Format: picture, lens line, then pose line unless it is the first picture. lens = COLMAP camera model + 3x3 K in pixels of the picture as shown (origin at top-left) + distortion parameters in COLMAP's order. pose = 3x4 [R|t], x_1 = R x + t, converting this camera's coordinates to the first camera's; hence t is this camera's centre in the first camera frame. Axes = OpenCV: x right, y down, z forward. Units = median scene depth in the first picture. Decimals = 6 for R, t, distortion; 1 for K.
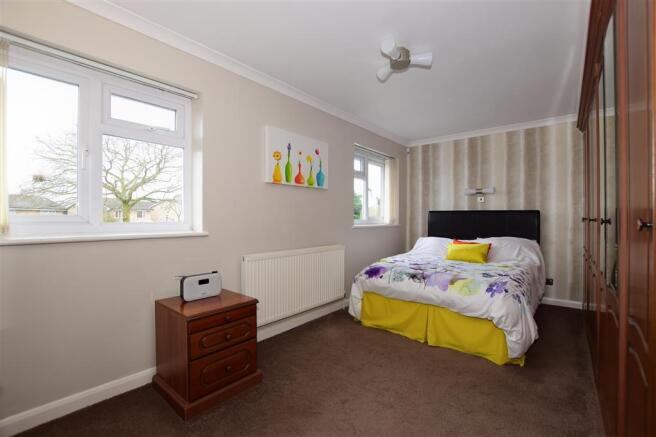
lens RADIAL K [[296.3, 0, 331.9], [0, 296.3, 215.5], [0, 0, 1]] dist [-0.016083, 0.000190]
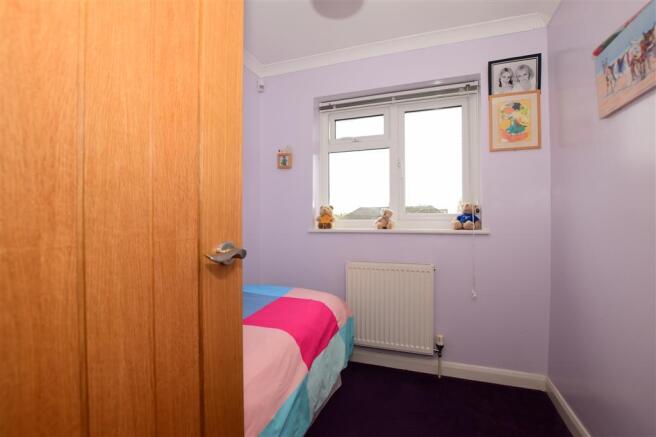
lens RADIAL K [[296.3, 0, 330.4], [0, 296.3, 213.5], [0, 0, 1]] dist [-0.016083, 0.000190]
pose [[0.359303, -0.007324, -0.933192, 0.305333], [0.004164, 0.999972, -0.006245, -0.001171], [0.933212, -0.001642, 0.359323, 0.358007]]
